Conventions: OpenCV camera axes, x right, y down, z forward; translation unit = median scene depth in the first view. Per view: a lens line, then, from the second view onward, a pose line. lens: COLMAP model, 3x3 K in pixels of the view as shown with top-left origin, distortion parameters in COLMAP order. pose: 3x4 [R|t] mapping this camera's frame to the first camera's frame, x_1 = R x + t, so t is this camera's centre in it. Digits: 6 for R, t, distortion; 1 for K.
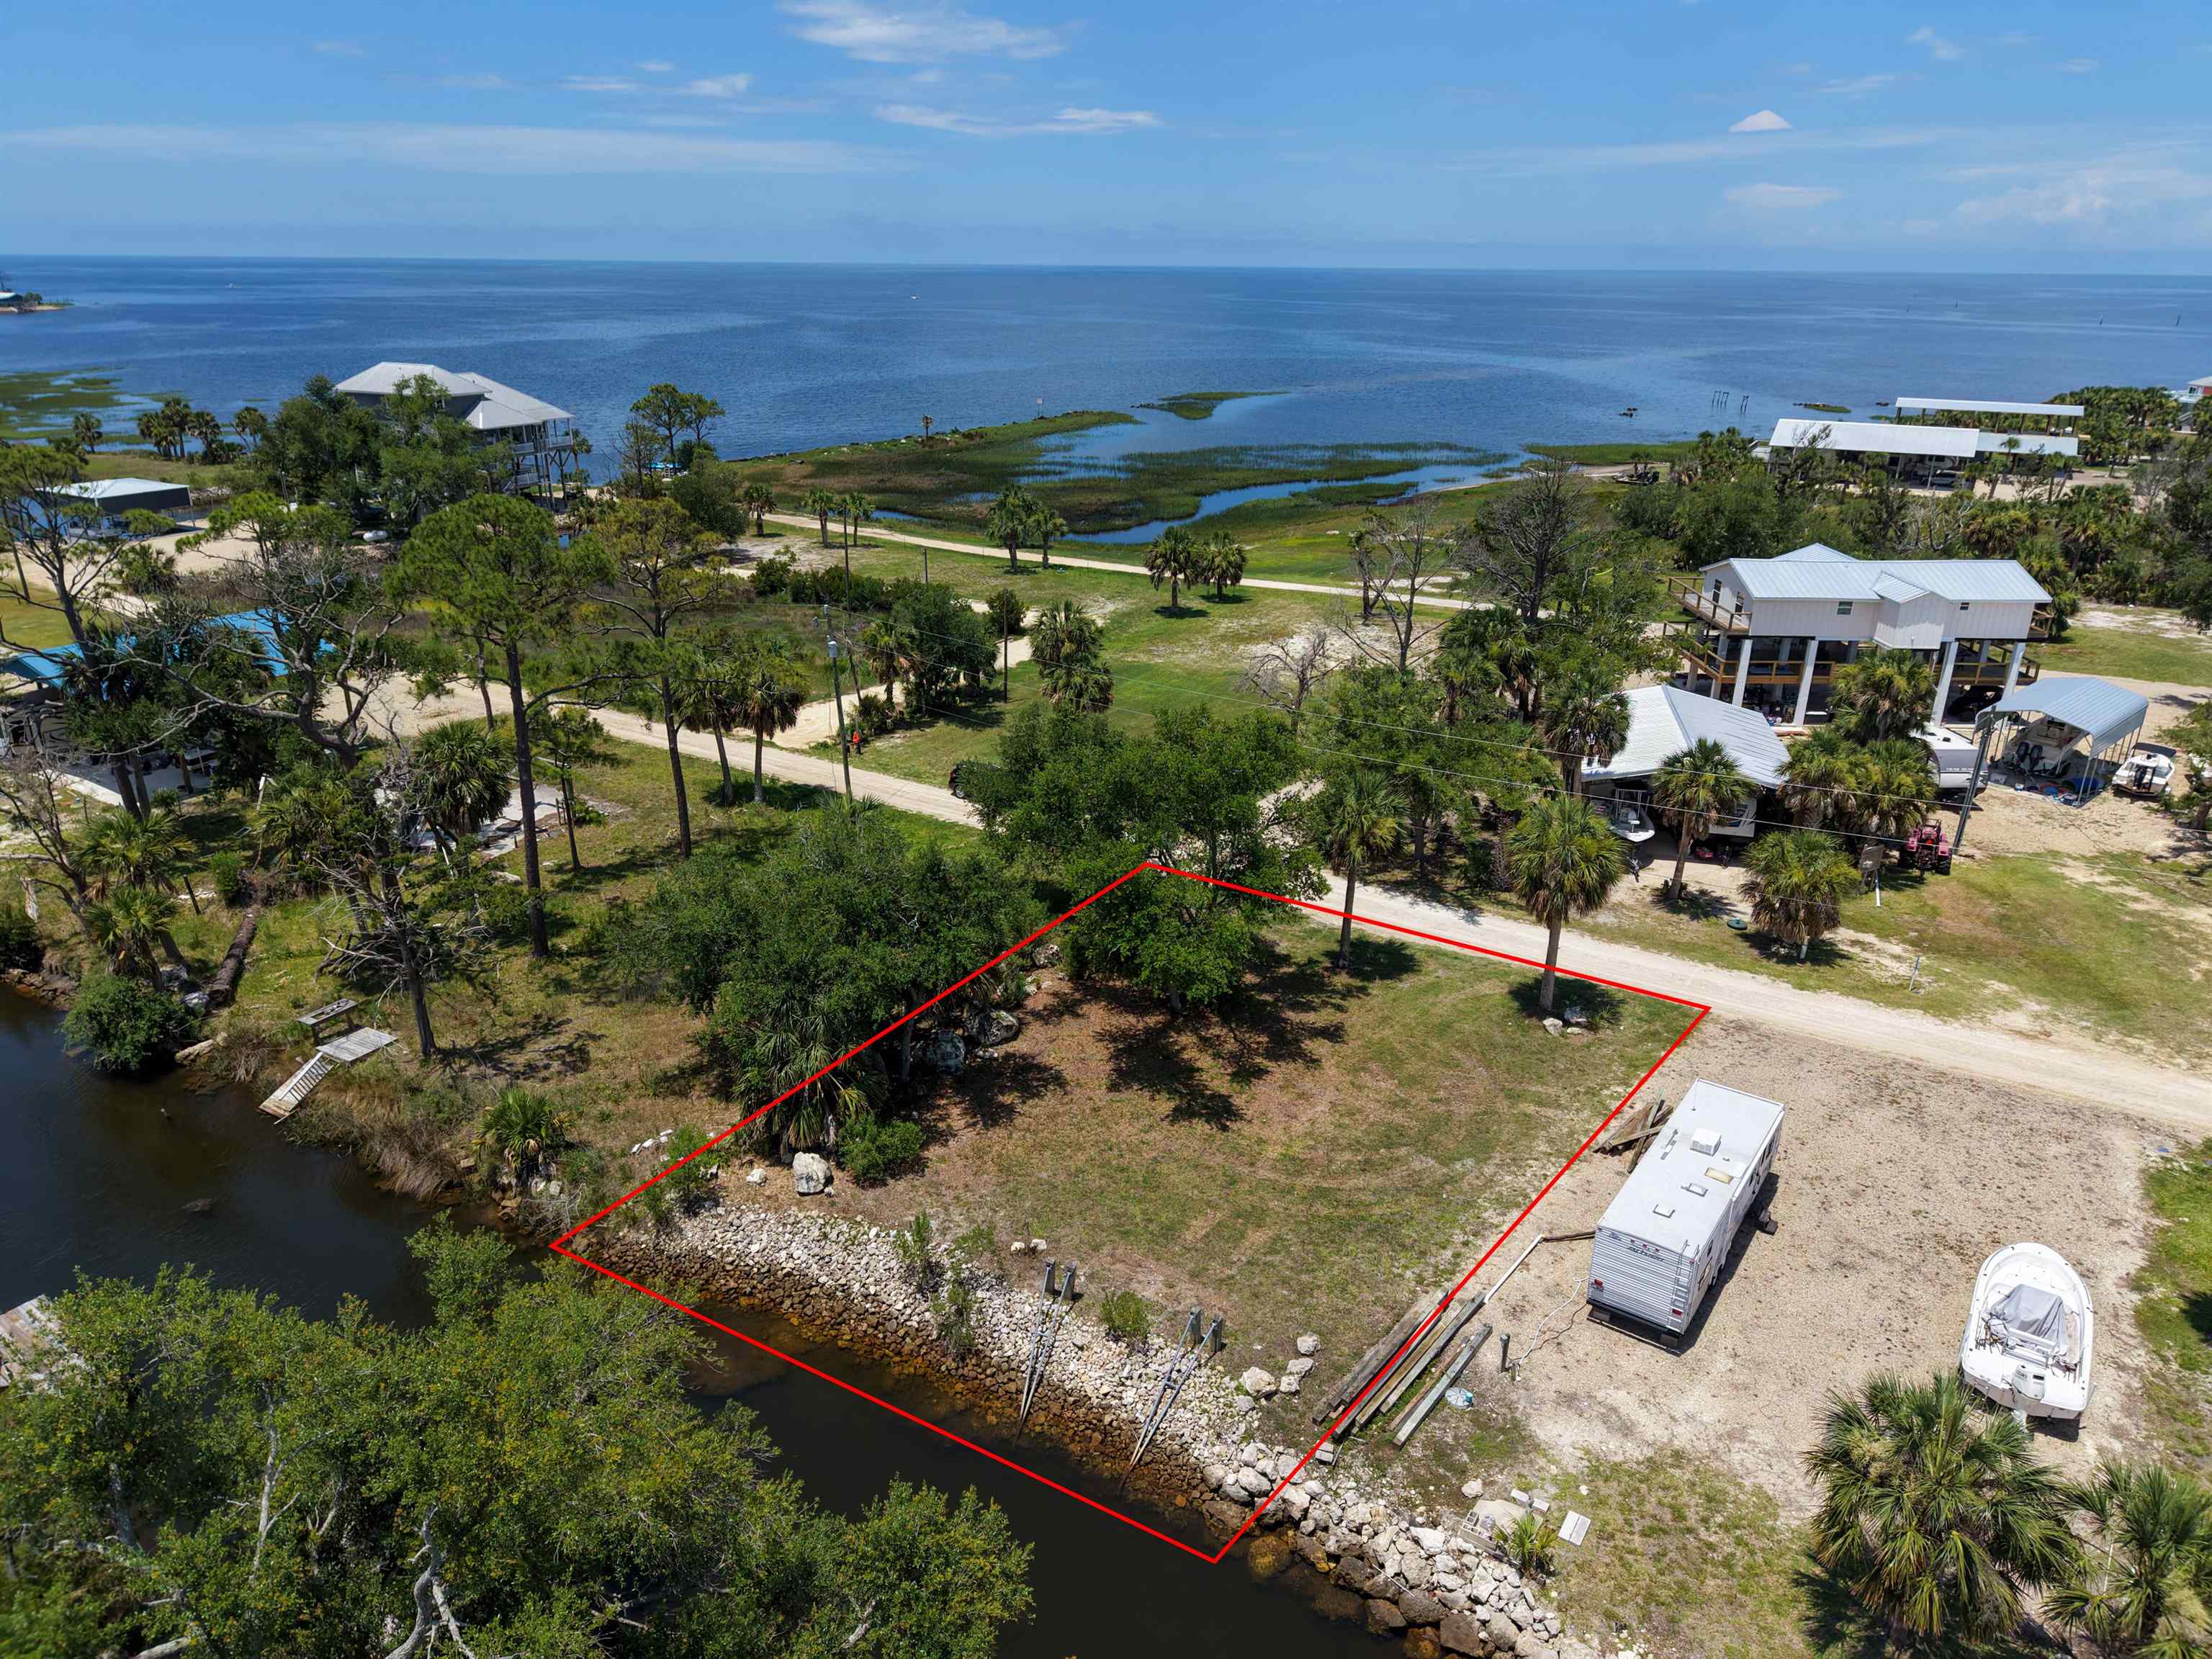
lens RADIAL K [[1472.9, 0, 1099.5], [0, 1472.9, 832.2], [0, 0, 1]] dist [0.034775, -0.042076]
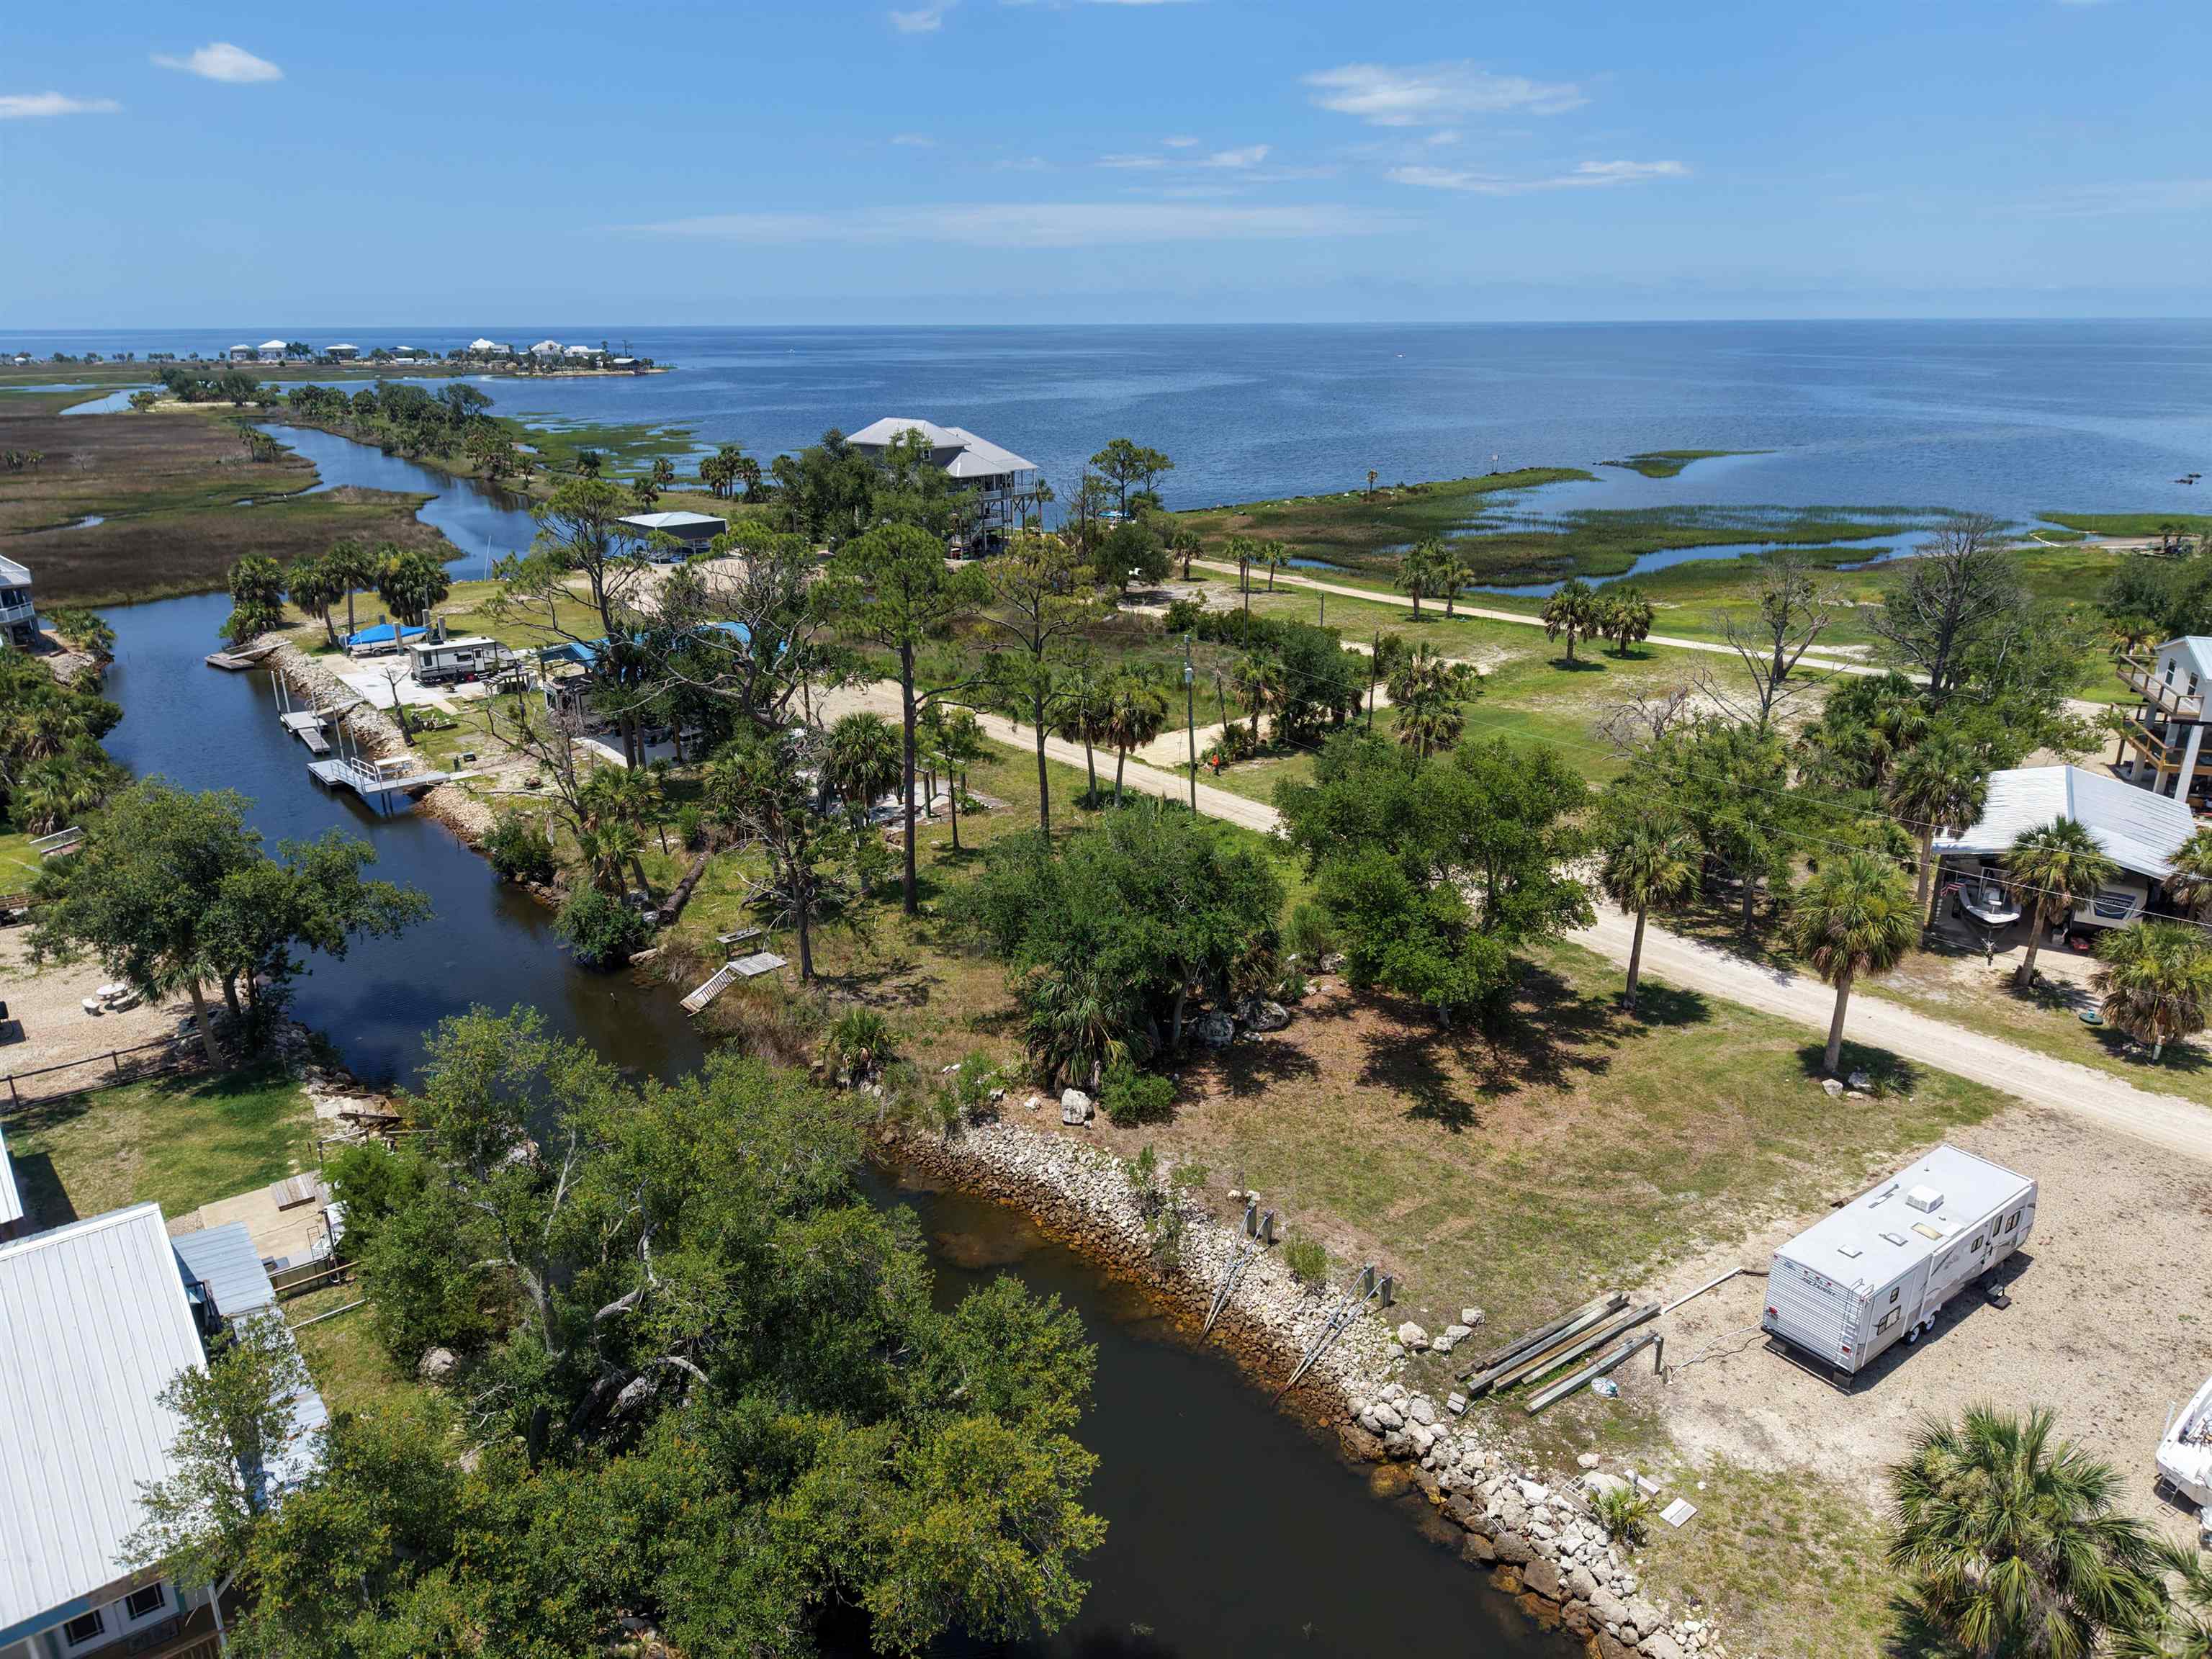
lens RADIAL K [[1472.9, 0, 1099.5], [0, 1472.9, 832.2], [0, 0, 1]] dist [0.034775, -0.042076]
pose [[0.951204, 0.087600, -0.295867, 0.137069], [-0.098031, 0.994971, -0.020576, 0.034601], [0.292577, 0.048576, 0.955007, -0.103924]]
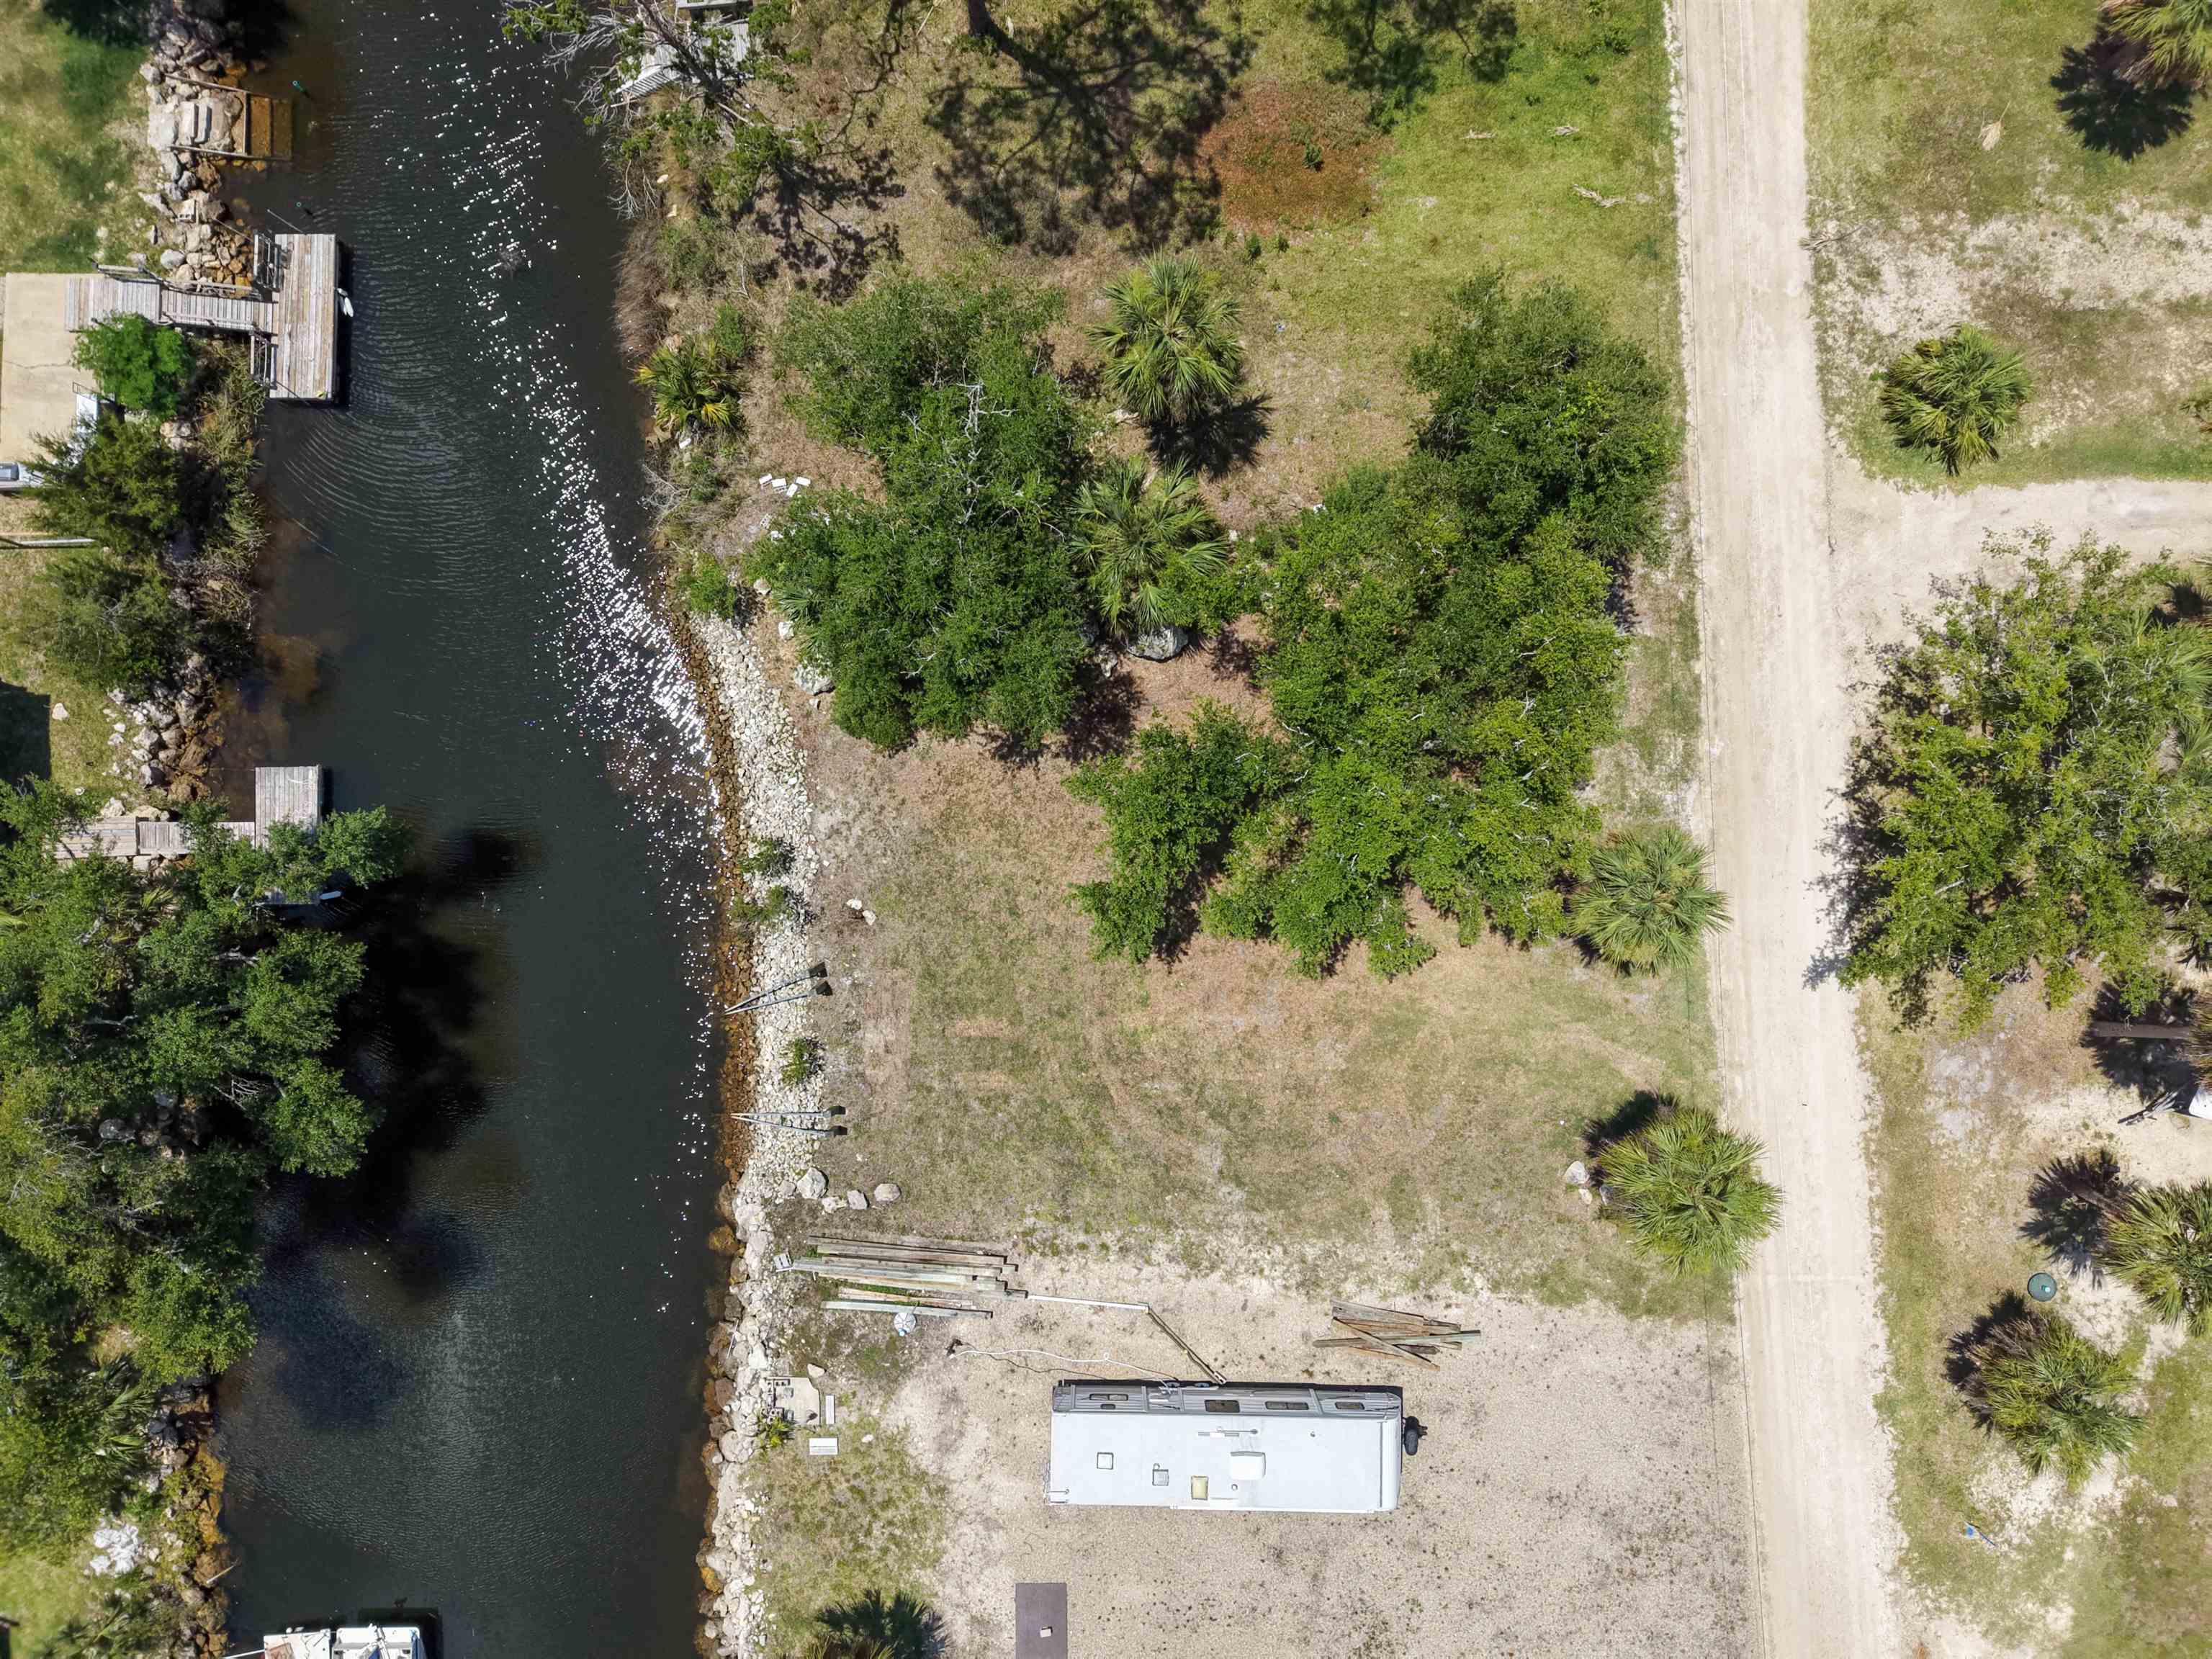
lens RADIAL K [[1472.9, 0, 1099.5], [0, 1472.9, 832.2], [0, 0, 1]] dist [0.034775, -0.042076]
pose [[0.573025, 0.818290, -0.045205, 0.046035], [-0.270733, 0.241072, 0.931981, -0.686369], [0.773528, -0.521810, 0.359679, 0.690328]]
